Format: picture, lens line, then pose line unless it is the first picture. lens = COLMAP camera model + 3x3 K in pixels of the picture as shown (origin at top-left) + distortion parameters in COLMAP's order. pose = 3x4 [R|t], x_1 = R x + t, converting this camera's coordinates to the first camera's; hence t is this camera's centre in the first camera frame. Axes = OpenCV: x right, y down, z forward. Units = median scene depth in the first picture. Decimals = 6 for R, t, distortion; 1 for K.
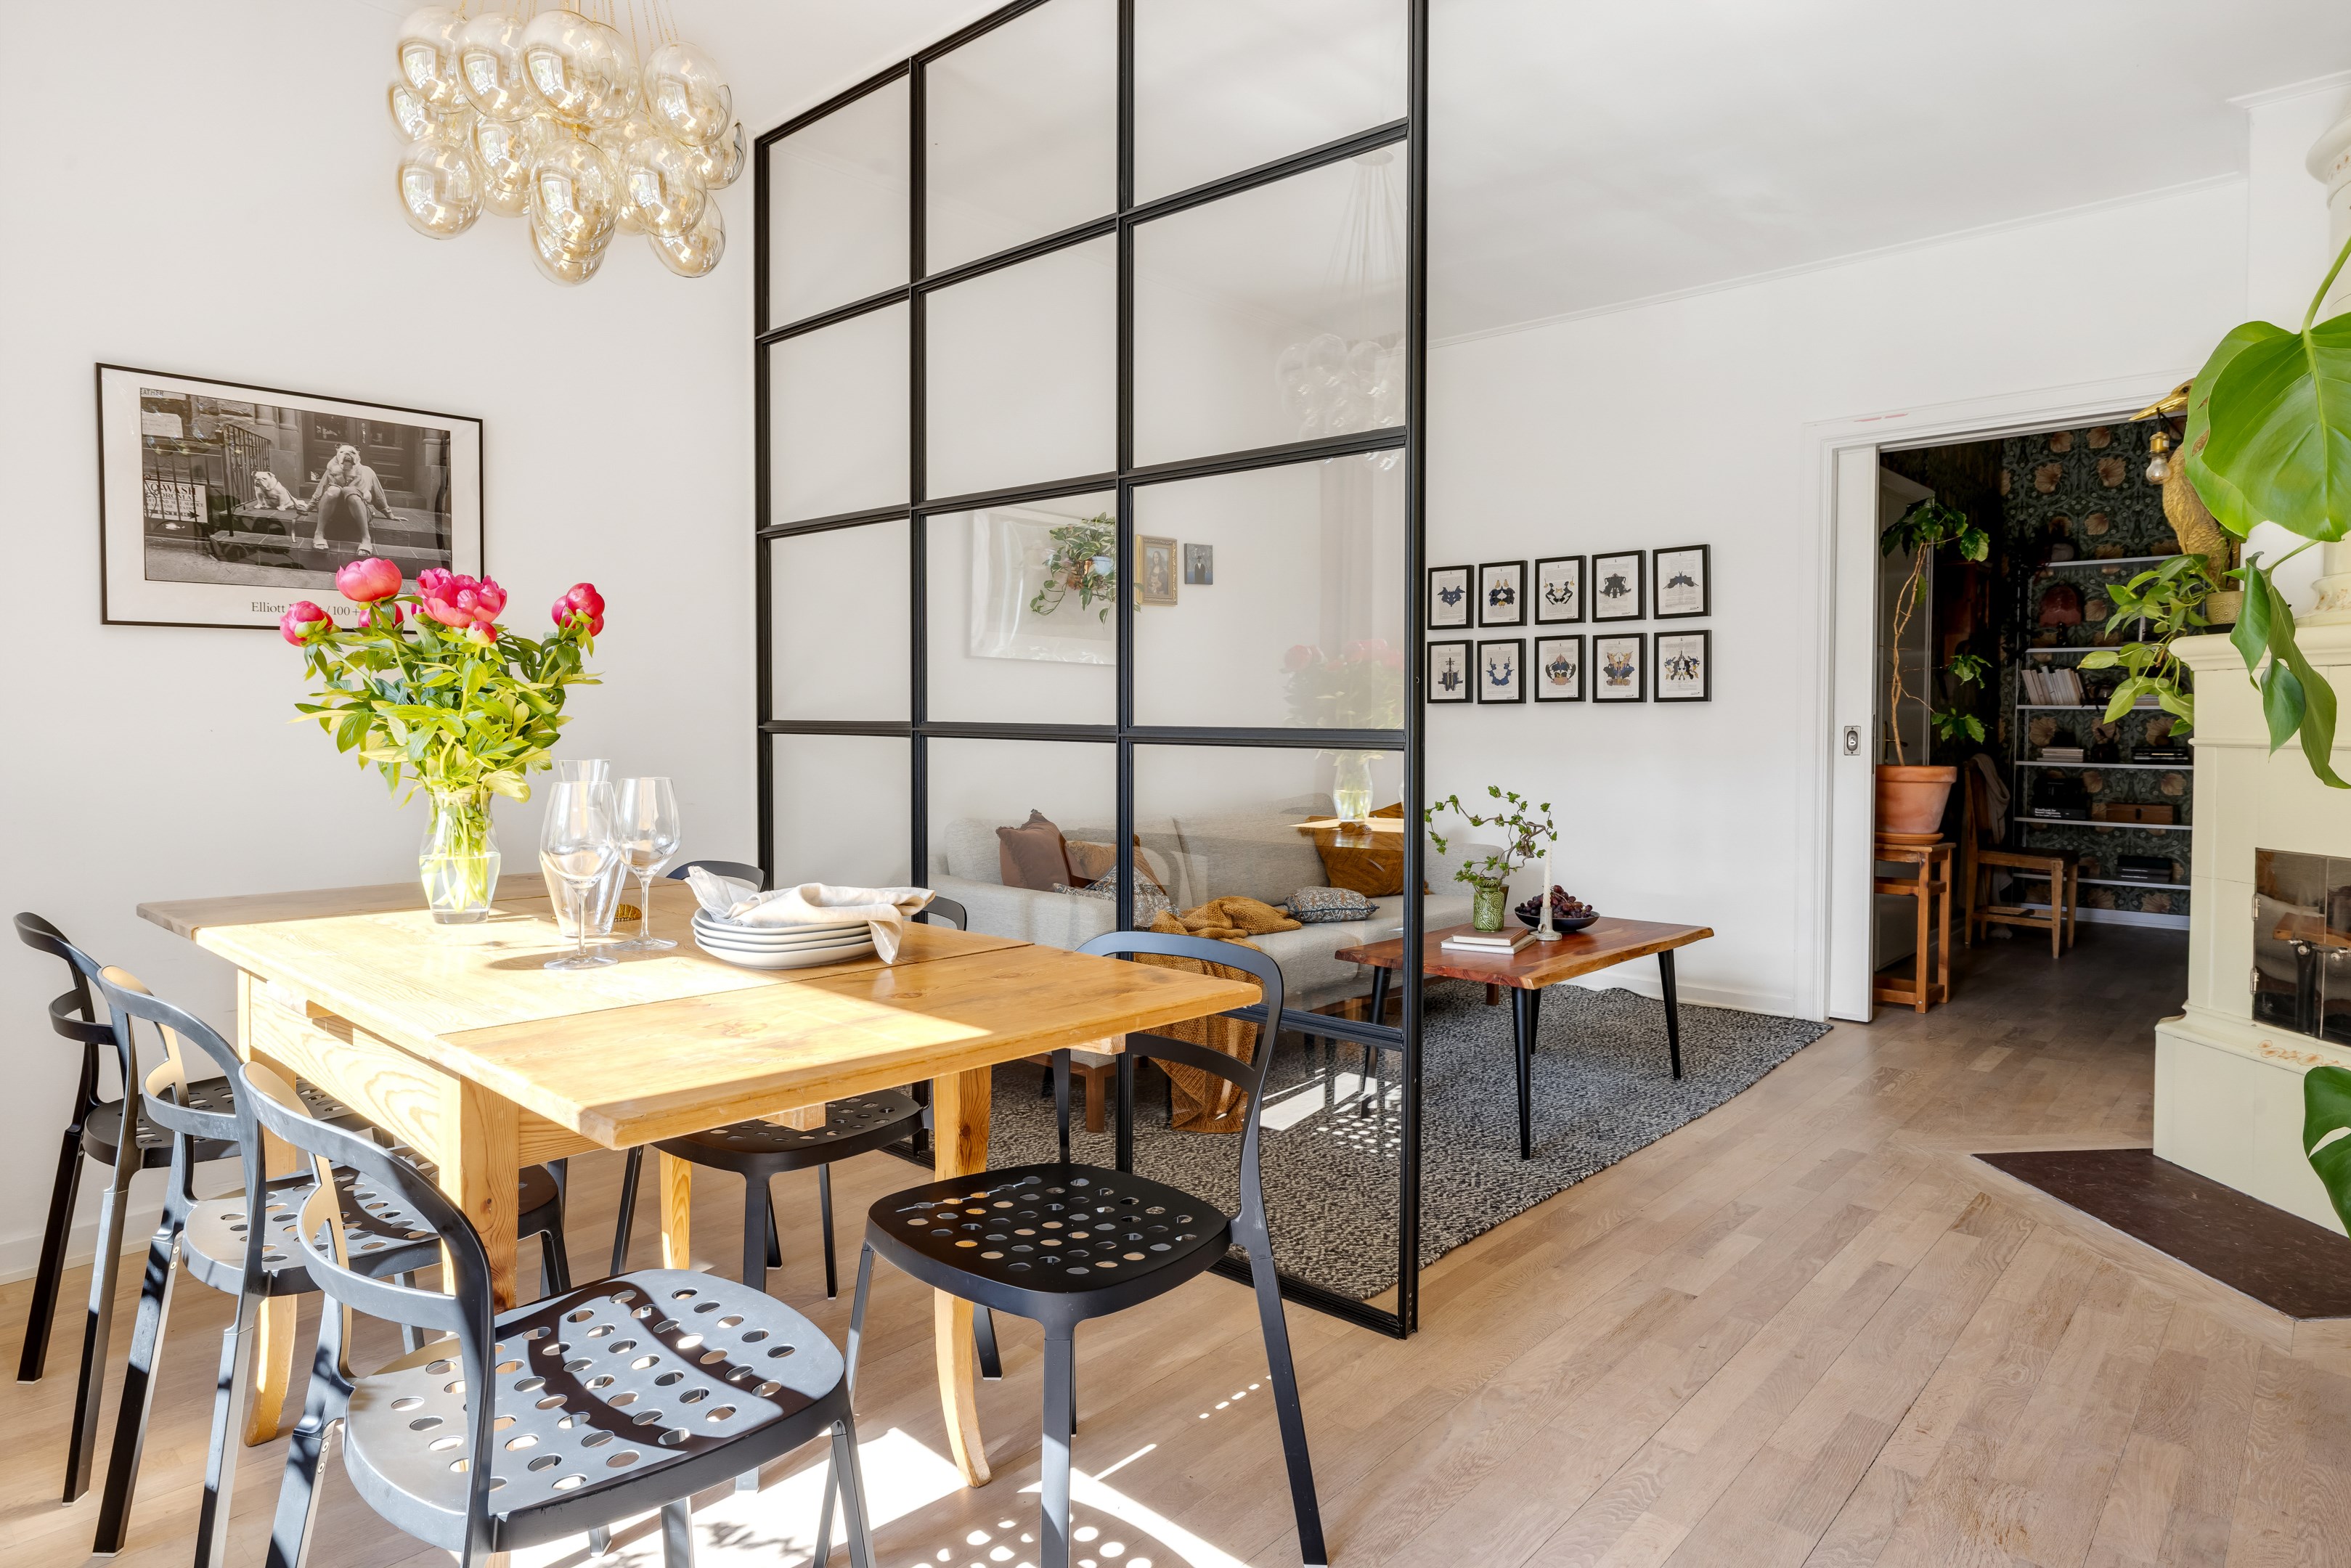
lens RADIAL K [[1351.0, 0, 1176.8], [0, 1351.0, 750.1], [0, 0, 1]] dist [0.001556, -0.001580]
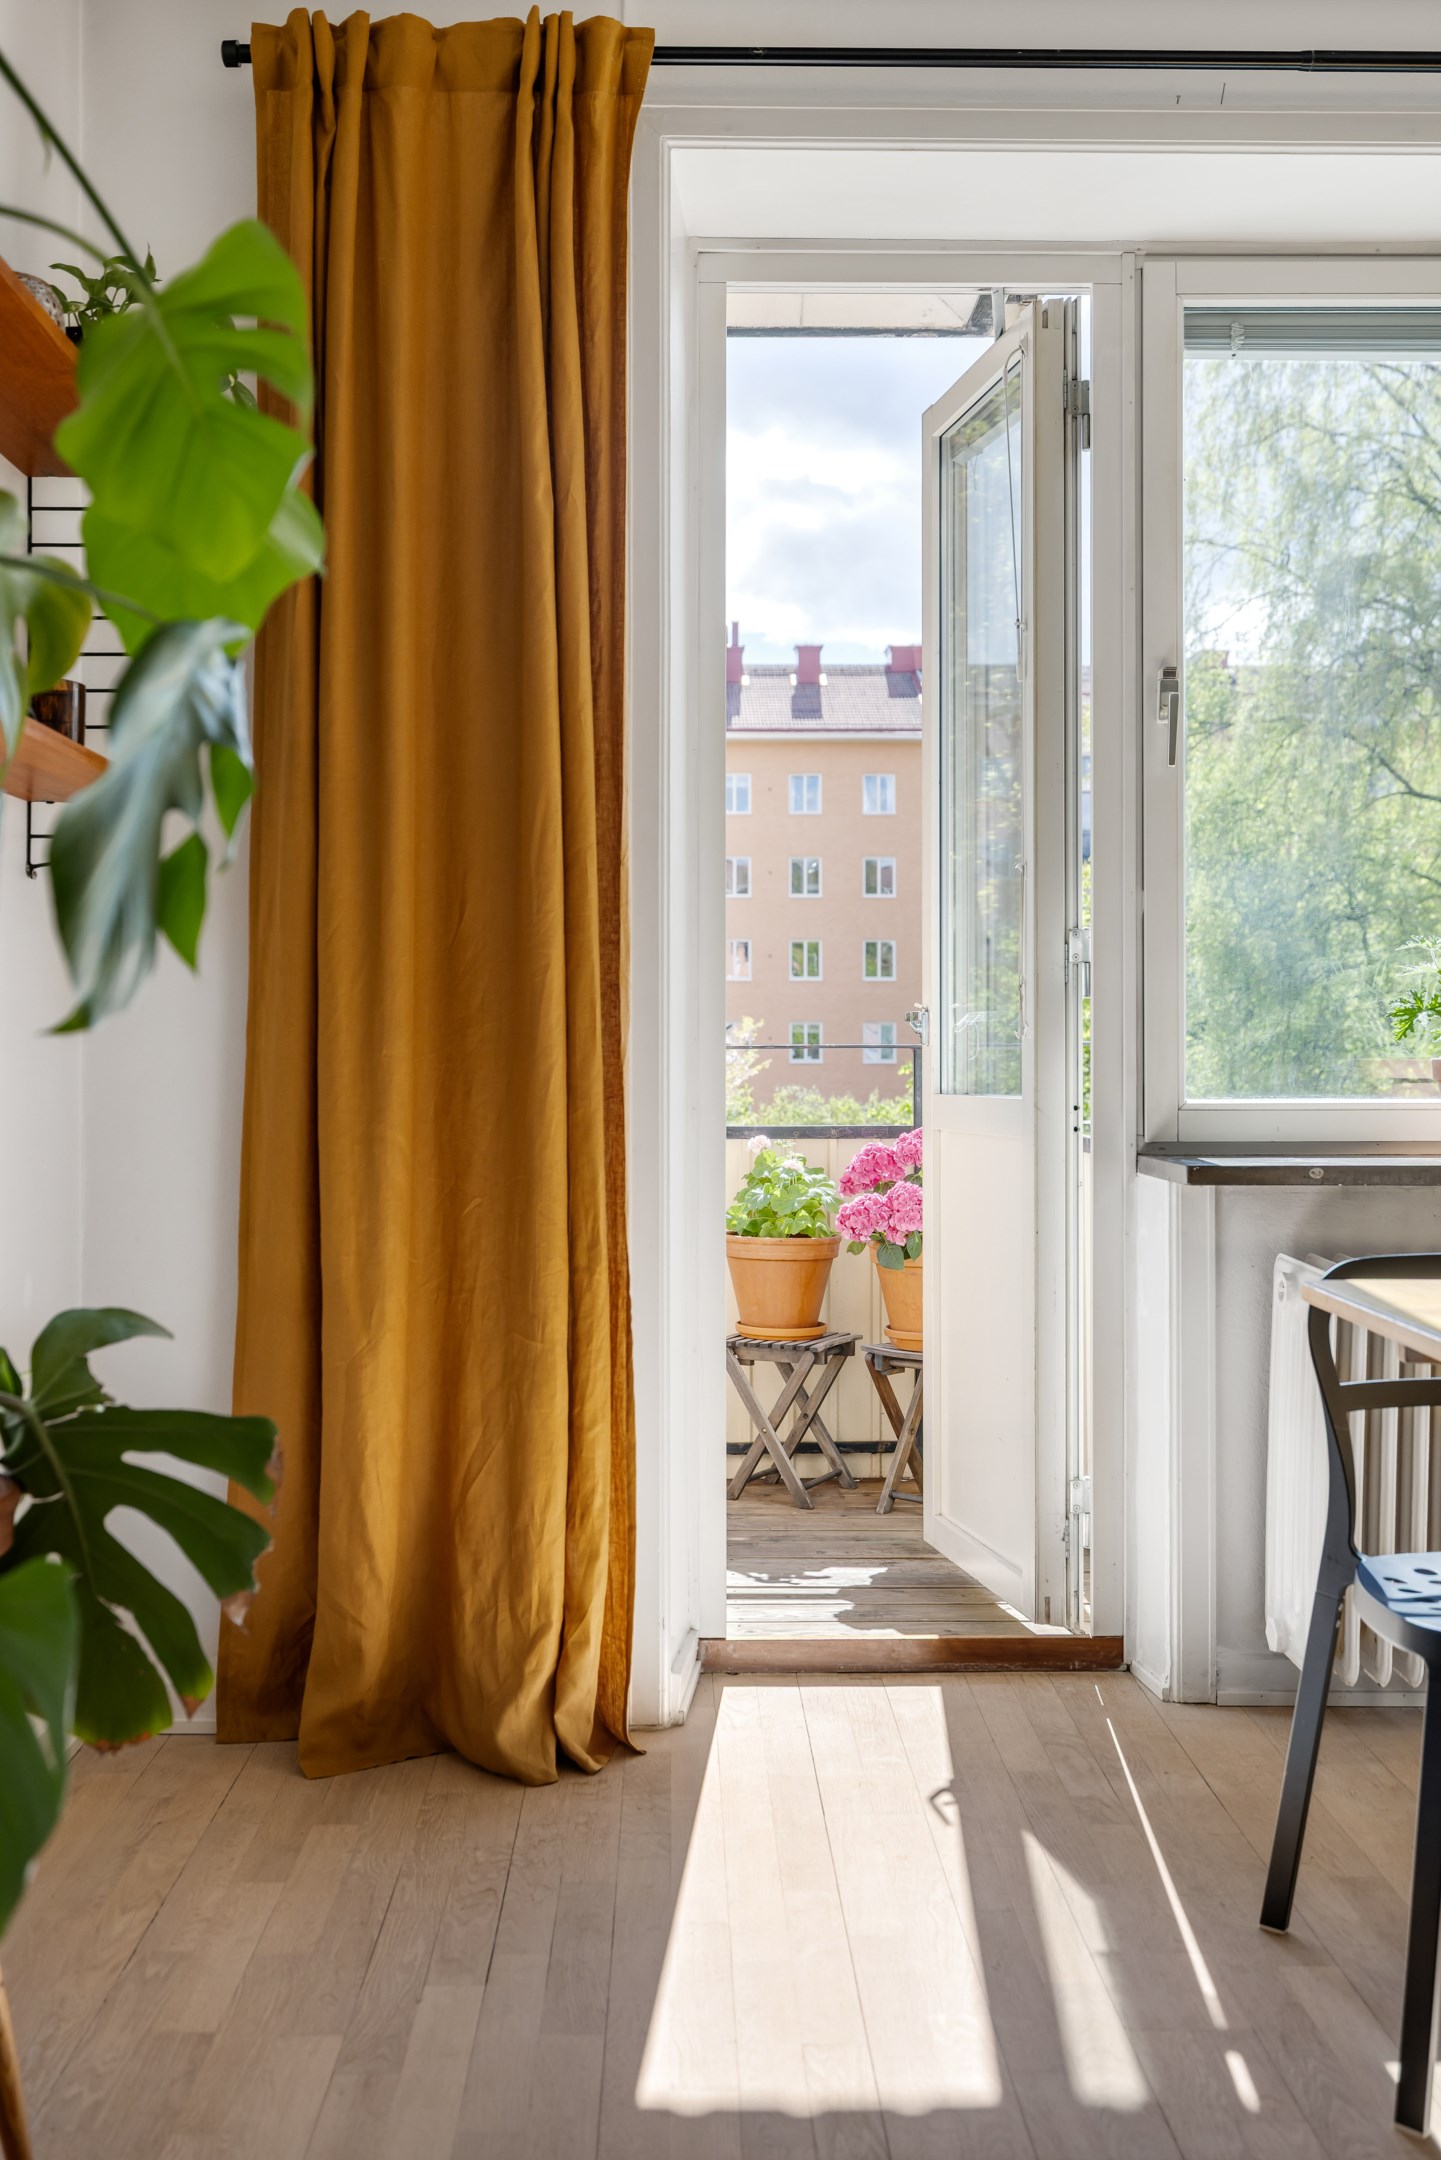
lens RADIAL K [[2045.2, 0, 688.4], [0, 2045.2, 1057.7], [0, 0, 1]] dist [0.006453, 0.004171]
pose [[-0.739519, -0.003443, -0.673126, 0.327592], [-0.019690, 0.999670, 0.016519, 0.005655], [0.672847, 0.025470, -0.739343, 0.474742]]
